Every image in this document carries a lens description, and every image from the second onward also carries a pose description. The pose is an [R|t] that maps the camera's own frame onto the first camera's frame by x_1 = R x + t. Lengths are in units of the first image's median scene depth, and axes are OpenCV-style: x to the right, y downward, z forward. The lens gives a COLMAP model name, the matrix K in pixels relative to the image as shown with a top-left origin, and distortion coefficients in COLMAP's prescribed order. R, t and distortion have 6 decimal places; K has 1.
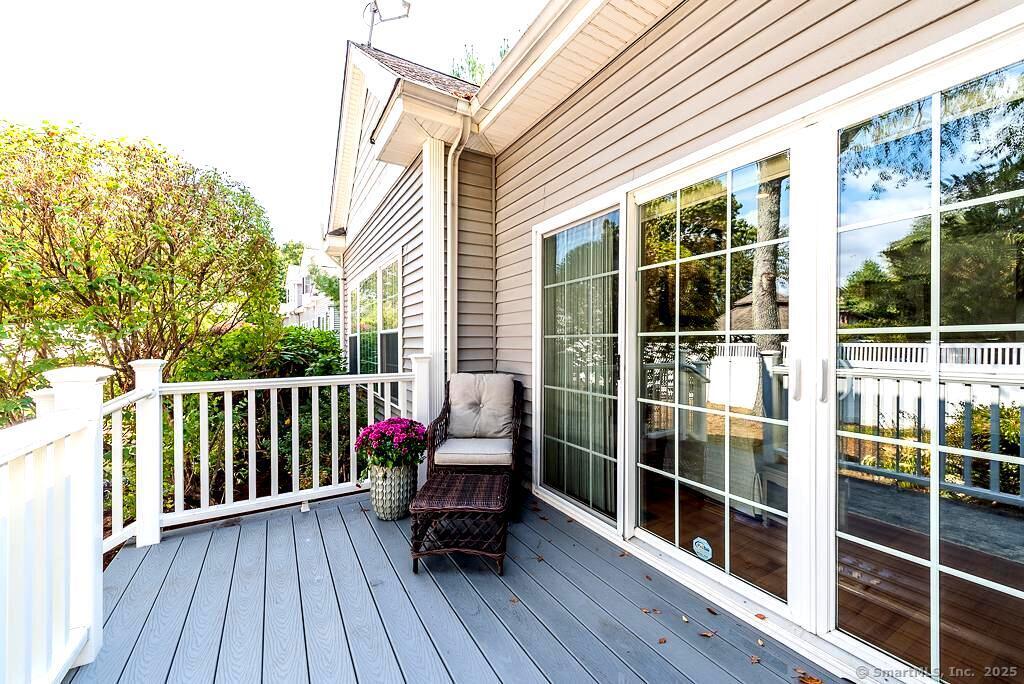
lens RADIAL K [[399.0, 0, 505.4], [0, 399.0, 344.1], [0, 0, 1]] dist [0.002925, 0.000003]
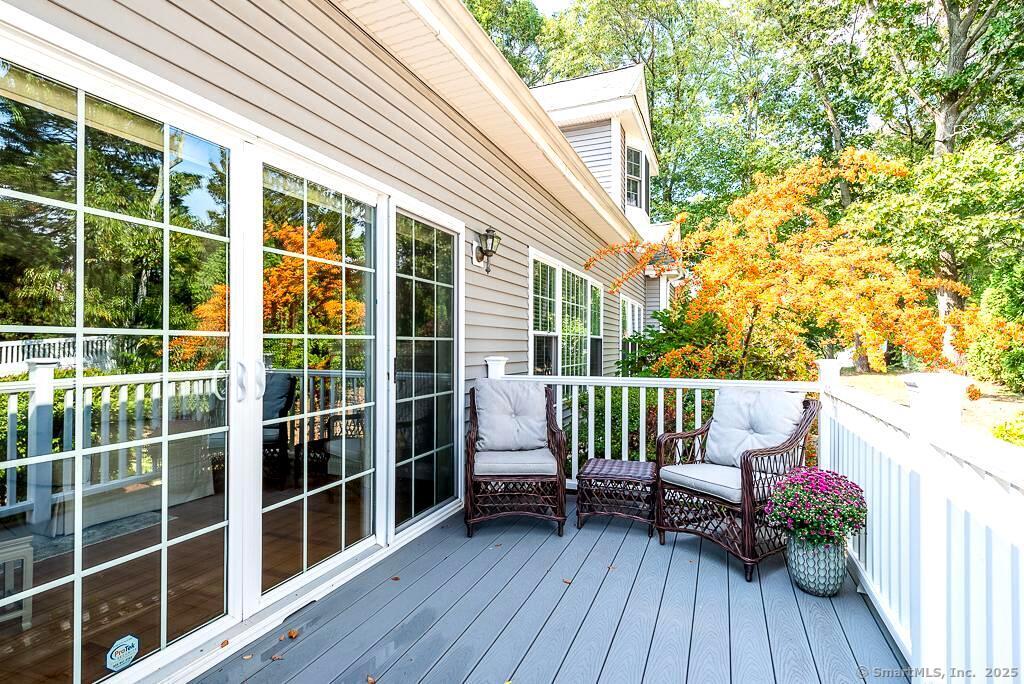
lens RADIAL K [[488.1, 0, 507.3], [0, 488.1, 342.1], [0, 0, 1]] dist [0.004571, 0.000010]
pose [[-0.594760, 0.004294, 0.803892, -0.658517], [0.001748, 0.999990, -0.004048, -0.006418], [-0.803901, -0.001002, -0.594762, 1.150560]]
